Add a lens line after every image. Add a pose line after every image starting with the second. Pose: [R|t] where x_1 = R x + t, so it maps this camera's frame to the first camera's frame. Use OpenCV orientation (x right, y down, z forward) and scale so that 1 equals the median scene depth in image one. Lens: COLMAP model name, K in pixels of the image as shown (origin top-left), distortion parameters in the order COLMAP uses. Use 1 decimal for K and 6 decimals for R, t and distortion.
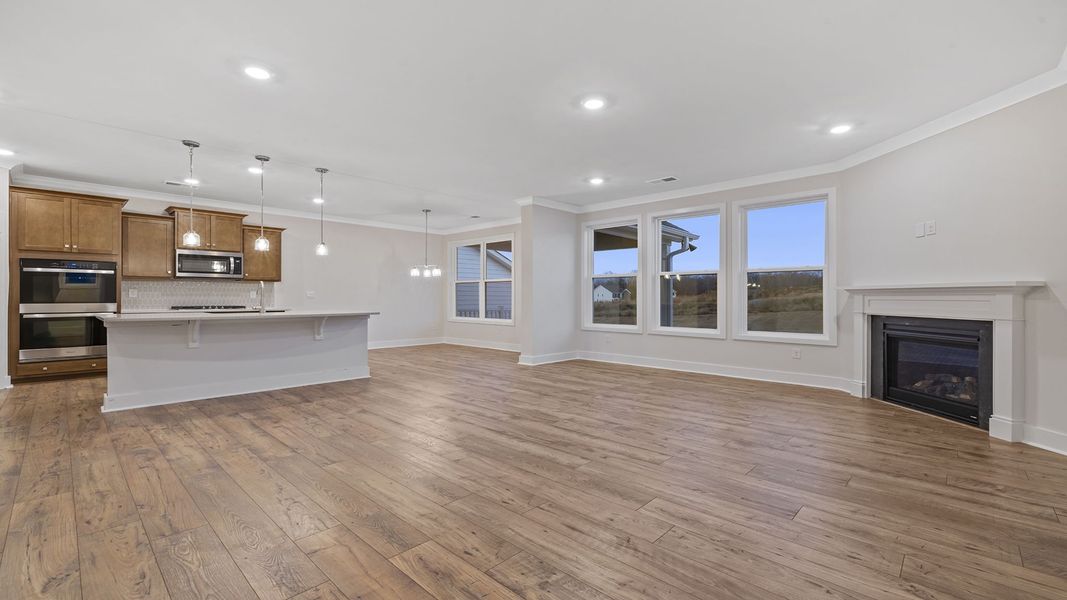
lens RADIAL K [[471.1, 0, 530.3], [0, 471.1, 295.9], [0, 0, 1]] dist [0.013922, 0.000611]
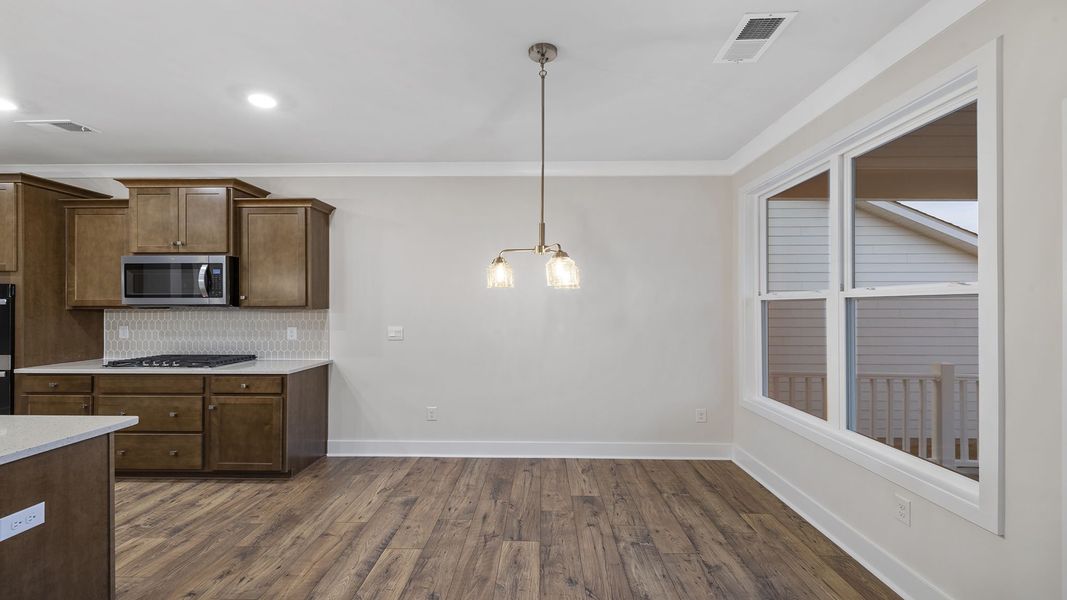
lens RADIAL K [[483.0, 0, 522.1], [0, 483.0, 305.9], [0, 0, 1]] dist [-0.001283, 0.000323]
pose [[0.669310, 0.000998, -0.742982, -0.013765], [0.004535, 0.999975, 0.005429, -0.039397], [0.742969, -0.007003, 0.669289, 0.932685]]
